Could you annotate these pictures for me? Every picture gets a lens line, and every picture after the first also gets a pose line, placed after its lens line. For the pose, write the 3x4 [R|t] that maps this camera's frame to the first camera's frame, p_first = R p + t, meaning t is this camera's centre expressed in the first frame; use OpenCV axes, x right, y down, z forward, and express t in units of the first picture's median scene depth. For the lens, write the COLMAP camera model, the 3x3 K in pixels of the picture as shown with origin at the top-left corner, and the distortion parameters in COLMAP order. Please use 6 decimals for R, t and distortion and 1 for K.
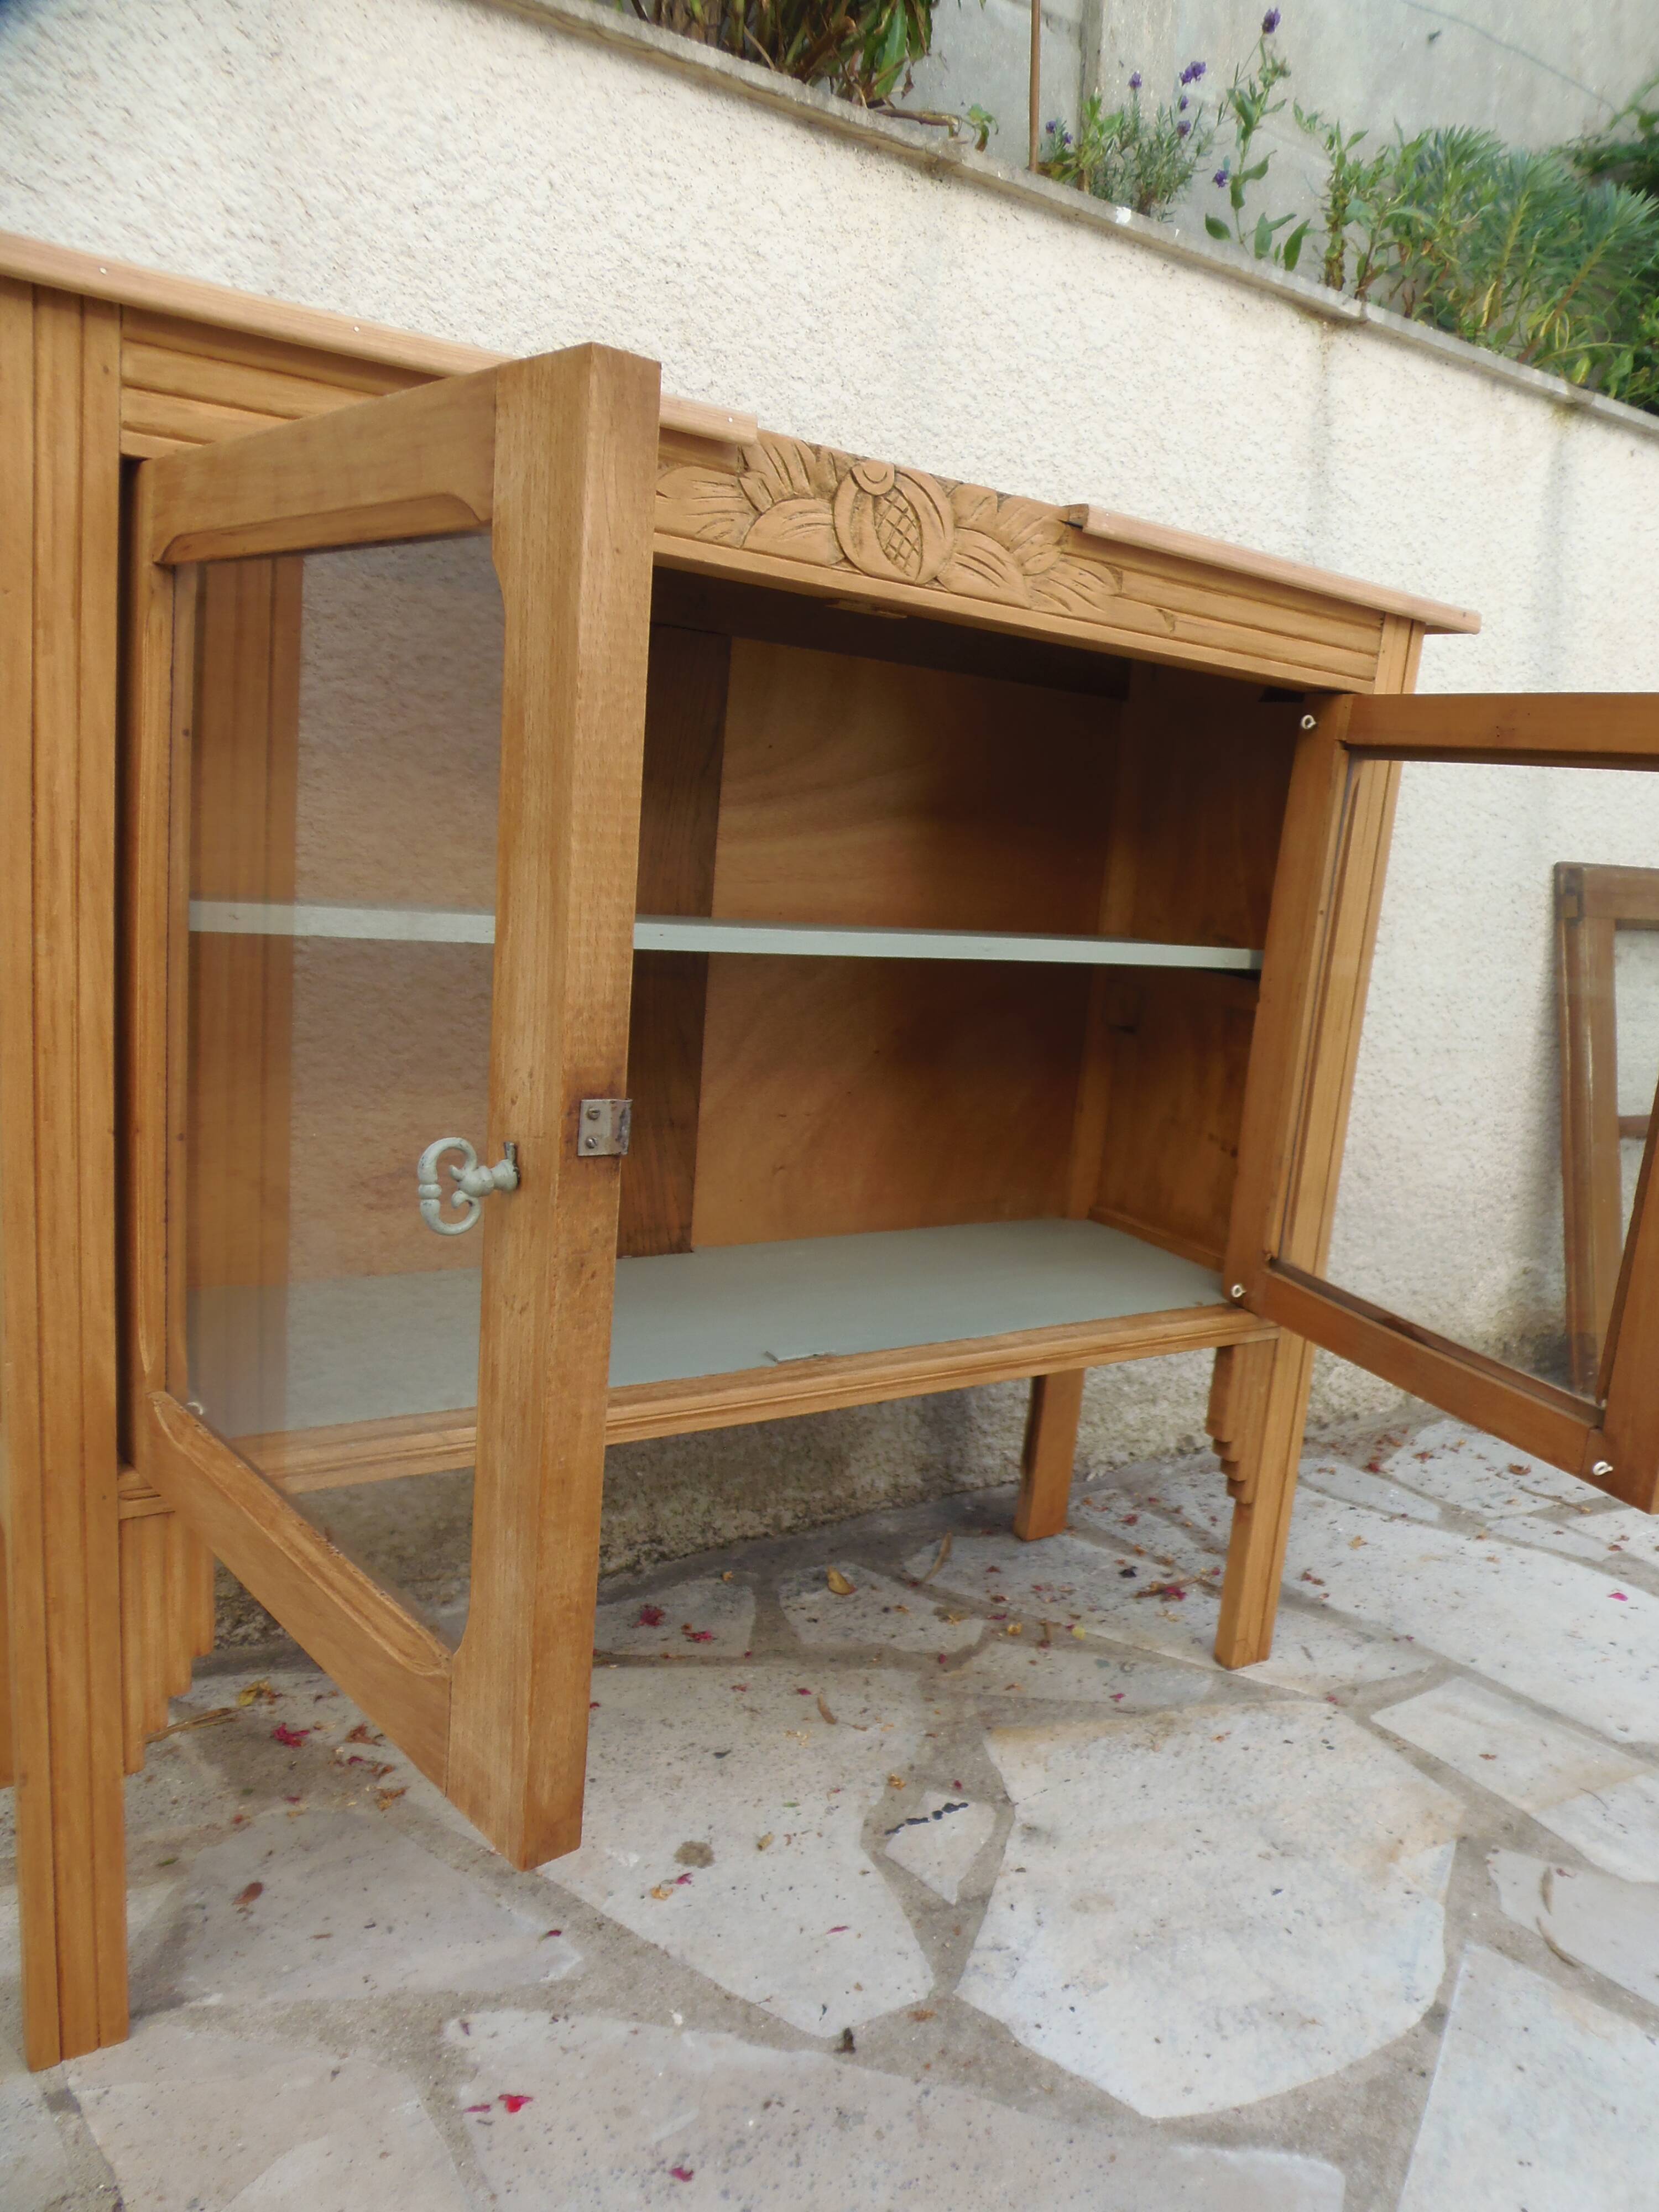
lens RADIAL K [[1629.9, 0, 964.9], [0, 1629.9, 1131.5], [0, 0, 1]] dist [-0.017019, -0.021984]
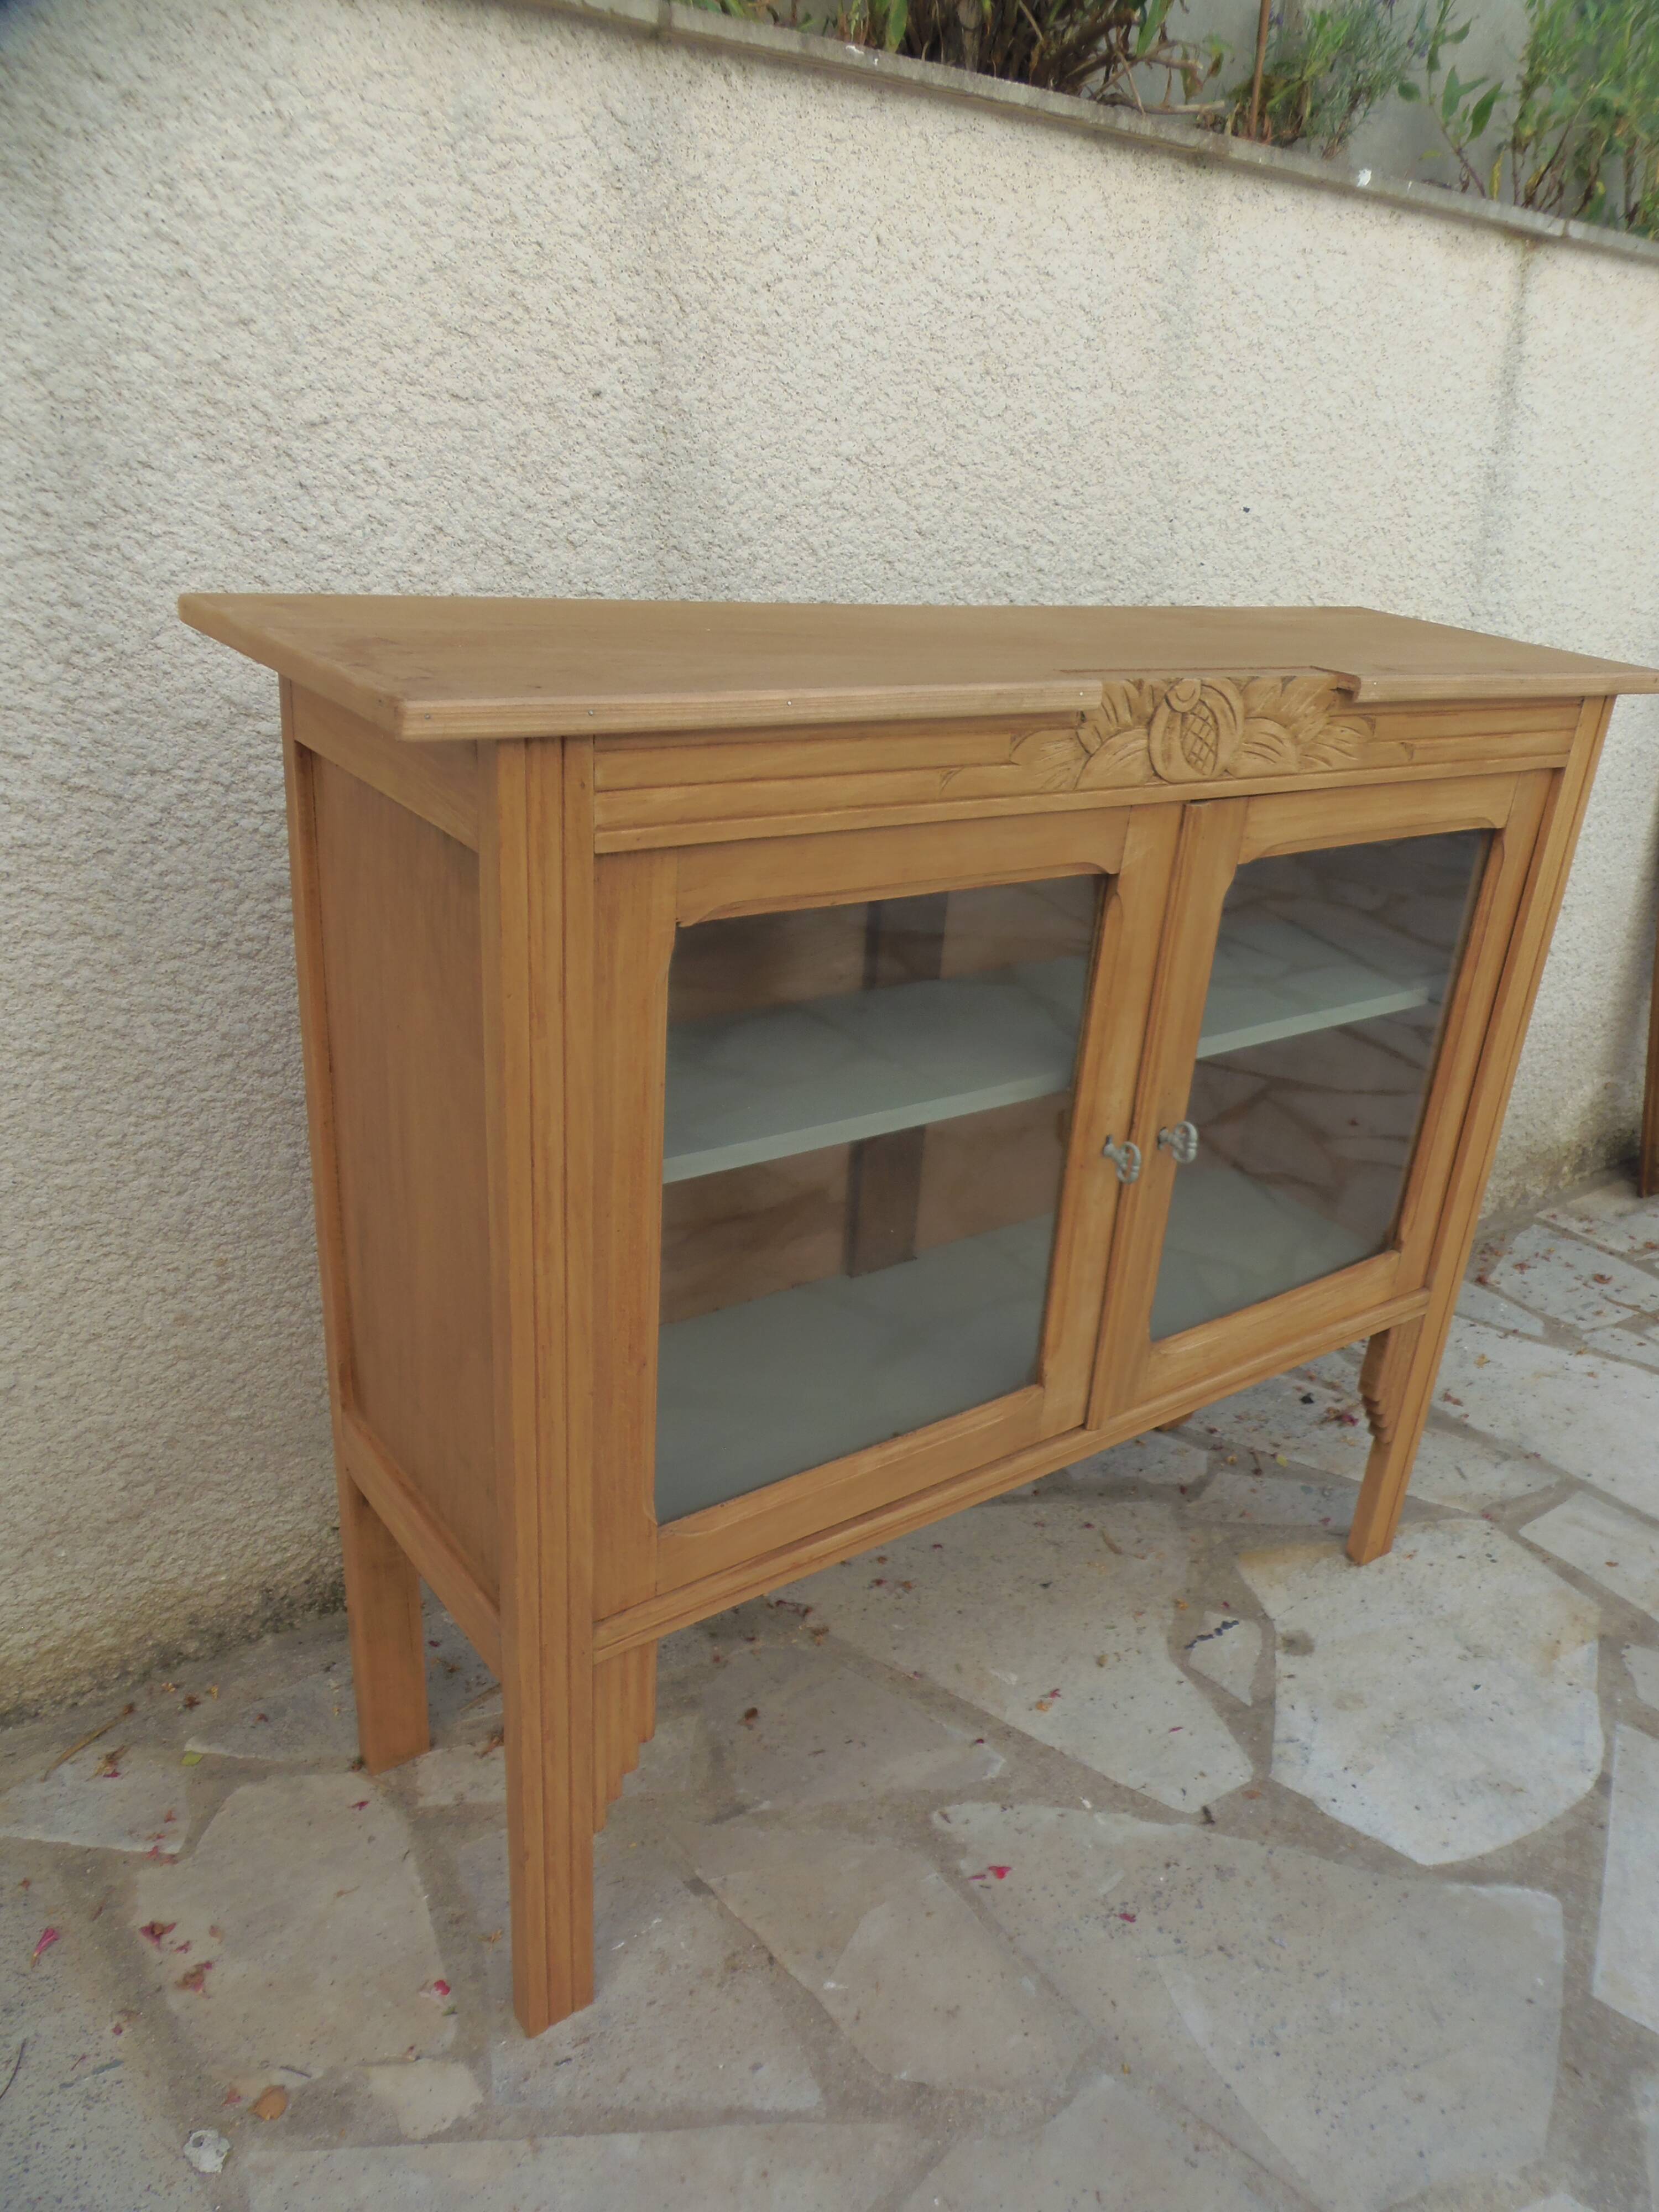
lens RADIAL K [[1629.9, 0, 955.1], [0, 1629.9, 1145.5], [0, 0, 1]] dist [-0.017019, -0.021984]
pose [[0.999750, -0.010304, 0.019862, -0.229990], [0.005185, 0.970185, 0.242312, -0.262253], [-0.021766, -0.242148, 0.969995, -0.176819]]
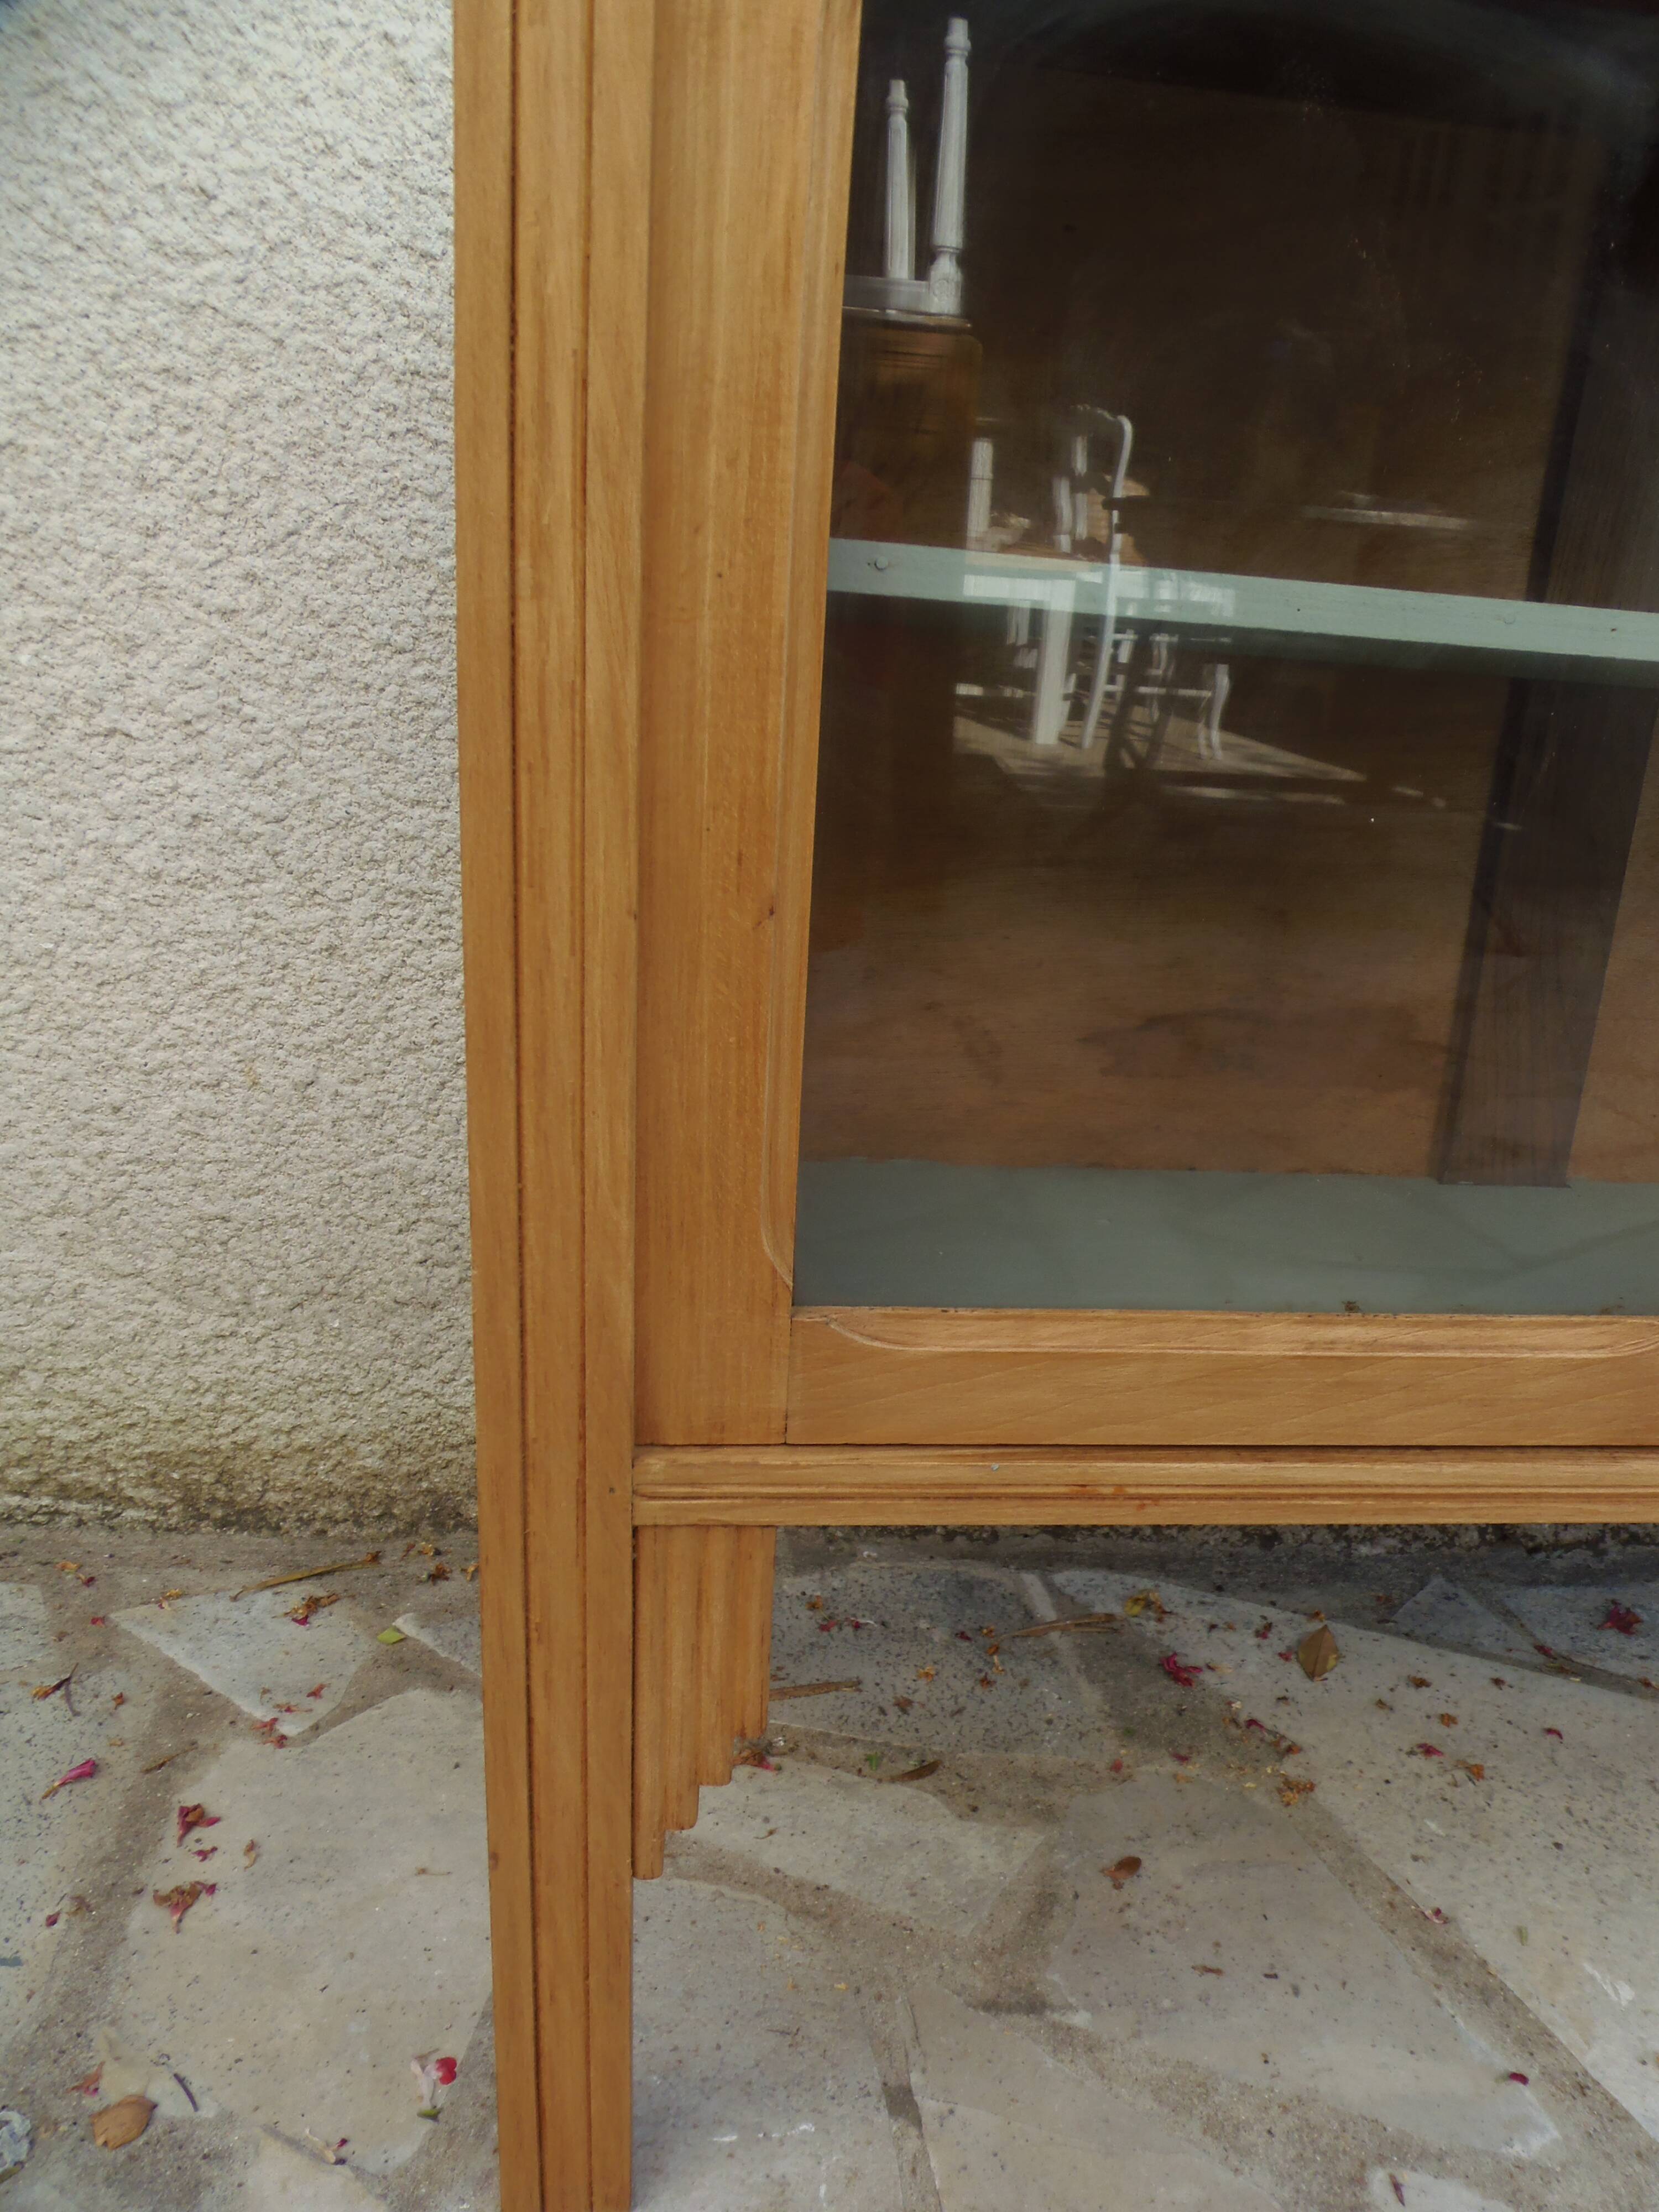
lens RADIAL K [[1610.0, 0, 956.3], [0, 1610.0, 1130.1], [0, 0, 1]] dist [-0.014096, -0.024002]
pose [[0.864391, 0.124091, -0.487268, -0.135616], [-0.085361, 0.991217, 0.101003, 0.021898], [0.495522, -0.045713, 0.867392, 0.217253]]
